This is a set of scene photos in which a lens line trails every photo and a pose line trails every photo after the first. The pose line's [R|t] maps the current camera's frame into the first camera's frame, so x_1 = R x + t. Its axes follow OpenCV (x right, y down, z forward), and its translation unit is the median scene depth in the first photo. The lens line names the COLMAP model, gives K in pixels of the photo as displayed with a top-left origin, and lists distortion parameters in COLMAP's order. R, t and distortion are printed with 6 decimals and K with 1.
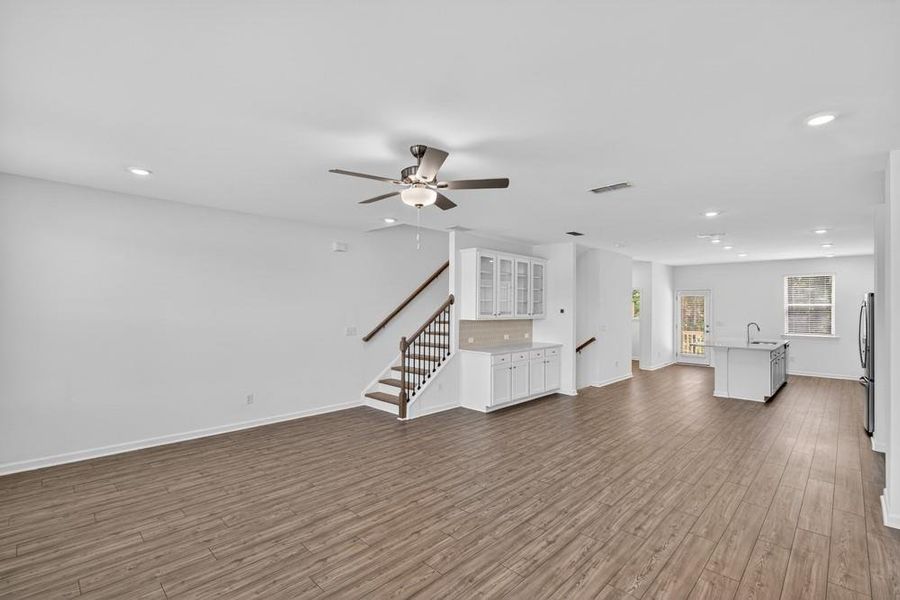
lens RADIAL K [[406.3, 0, 444.2], [0, 406.3, 304.4], [0, 0, 1]] dist [-0.009567, 0.001814]
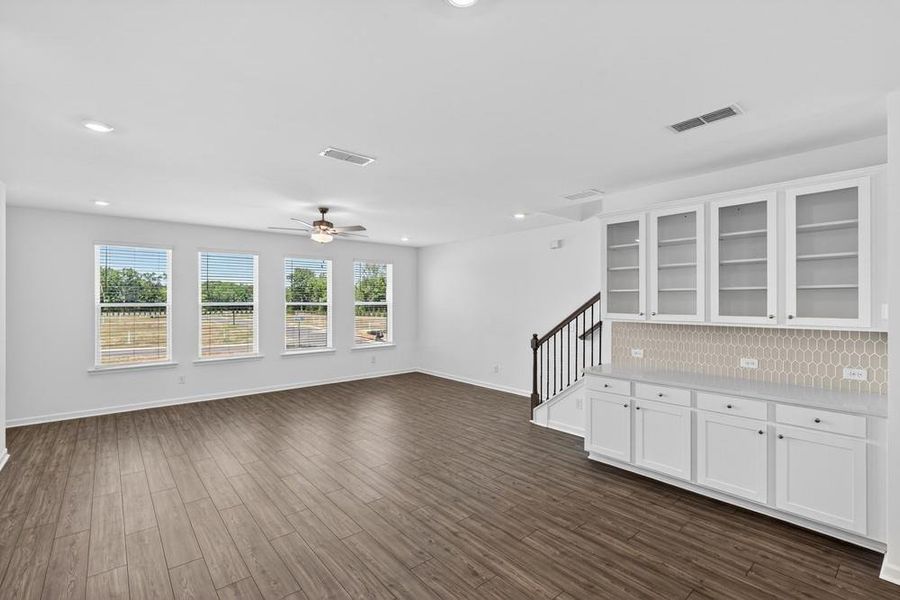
lens RADIAL K [[406.3, 0, 454.1], [0, 406.3, 301.8], [0, 0, 1]] dist [-0.009567, 0.001814]
pose [[-0.078209, -0.008544, -0.996900, 1.295735], [0.003577, 0.999954, -0.008851, 0.020910], [0.996931, -0.004258, -0.078175, 1.360416]]
